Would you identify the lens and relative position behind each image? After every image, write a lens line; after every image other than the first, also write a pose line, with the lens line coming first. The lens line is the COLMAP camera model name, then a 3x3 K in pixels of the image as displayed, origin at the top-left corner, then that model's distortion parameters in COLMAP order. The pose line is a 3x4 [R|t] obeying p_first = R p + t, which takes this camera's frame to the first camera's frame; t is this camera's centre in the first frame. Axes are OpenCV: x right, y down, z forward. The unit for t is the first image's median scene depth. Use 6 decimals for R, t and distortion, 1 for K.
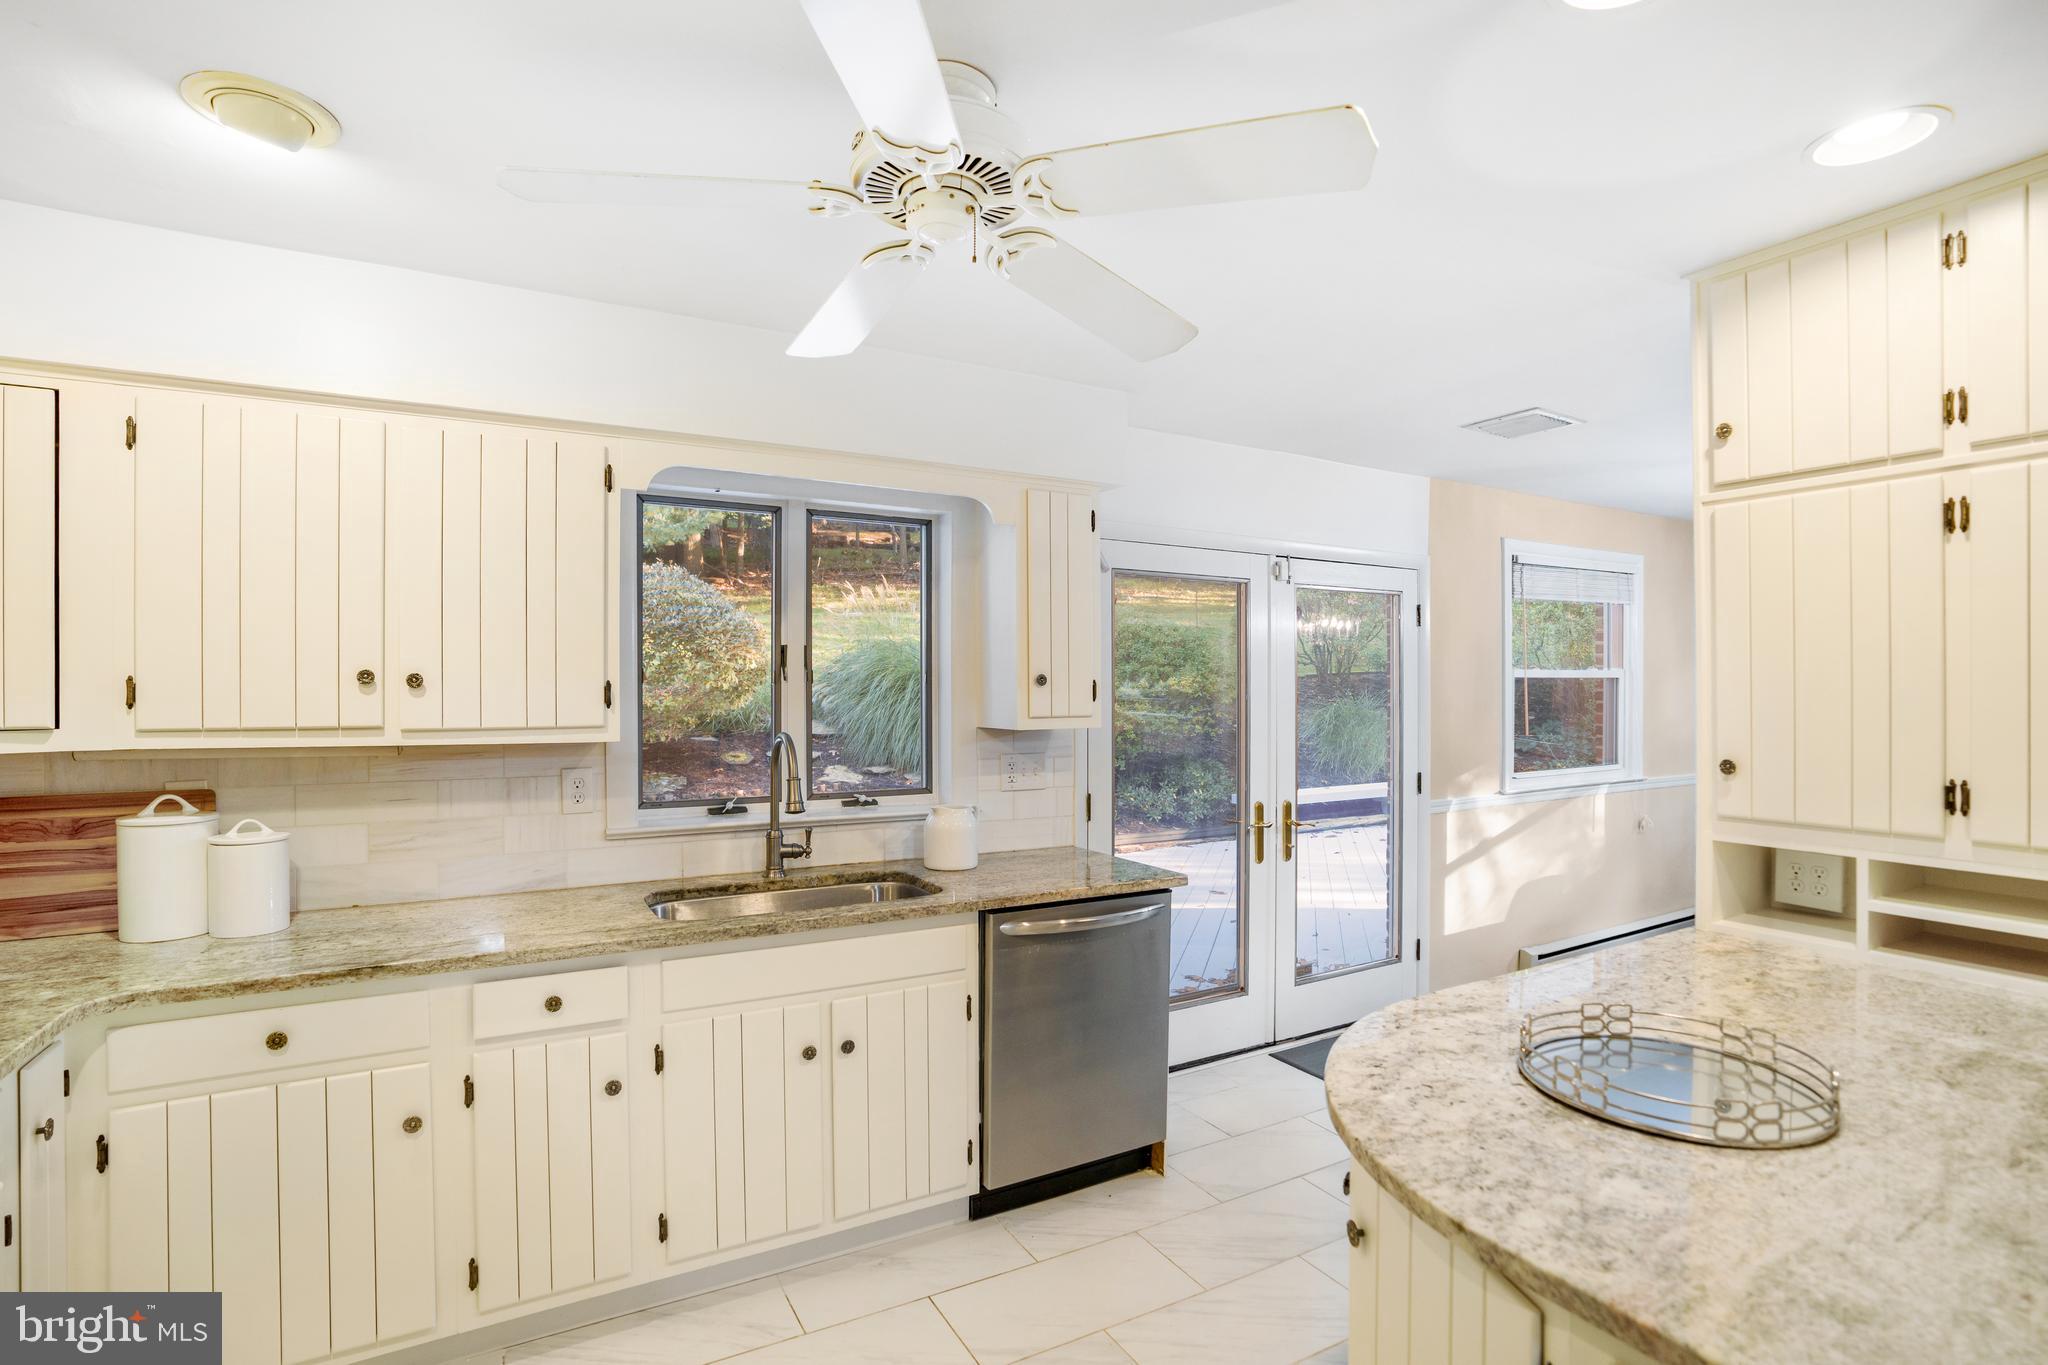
lens RADIAL K [[983.5, 0, 1022.1], [0, 983.5, 666.4], [0, 0, 1]] dist [-0.068164, 0.025457]
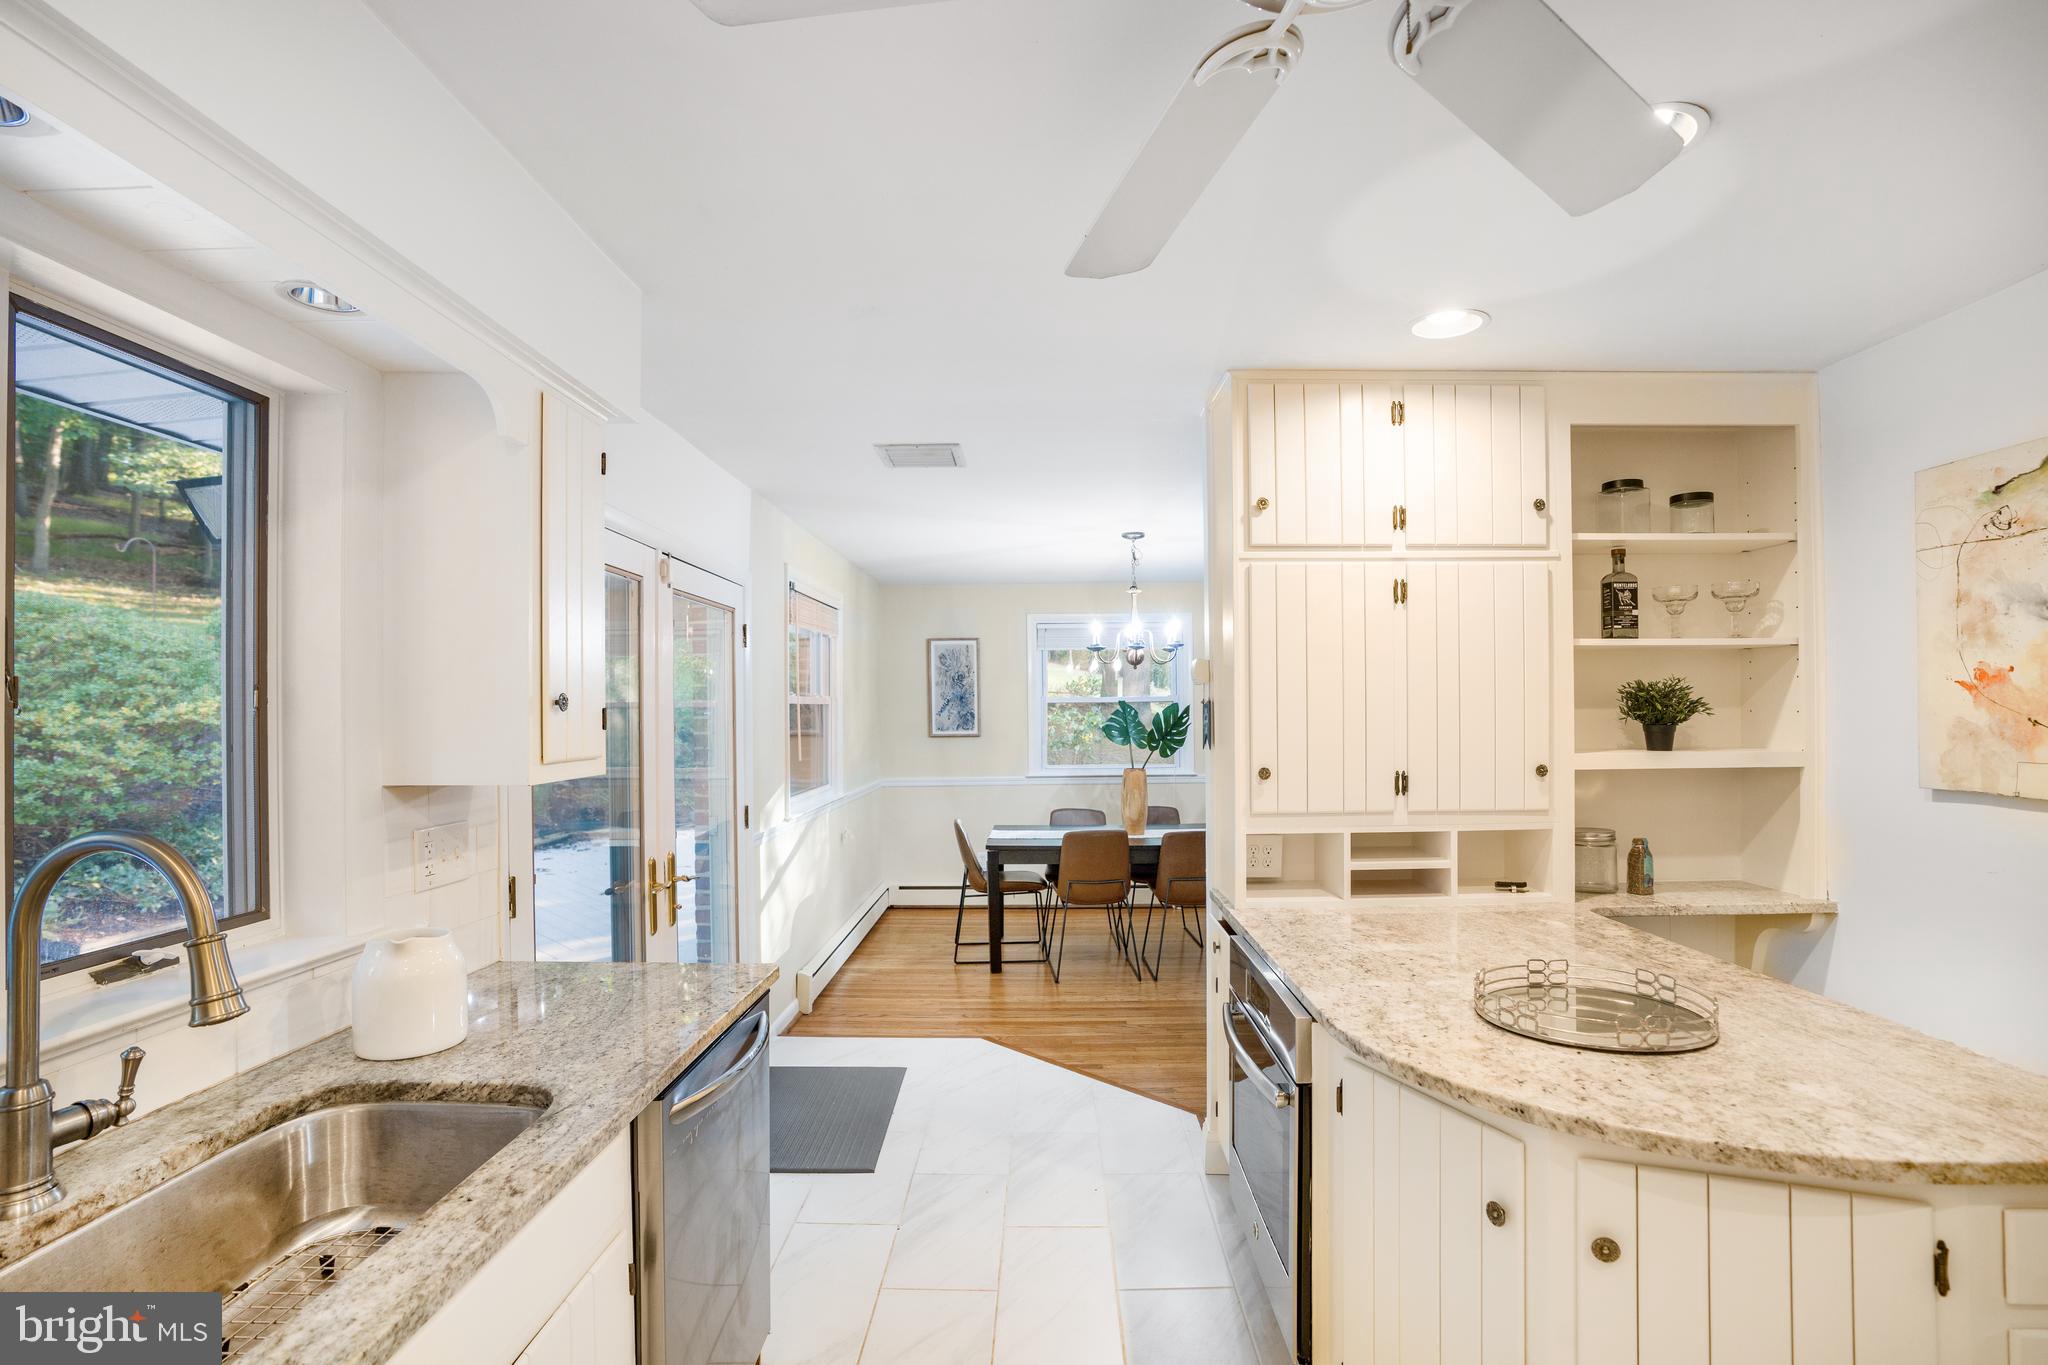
lens RADIAL K [[961.5, 0, 1024.0], [0, 961.5, 682.5], [0, 0, 1]] dist [-0.064958, 0.022942]
pose [[0.503868, 0.022076, 0.863499, -0.590388], [-0.010606, 0.999756, -0.019371, 0.017427], [-0.863716, 0.000602, 0.503979, 0.756183]]
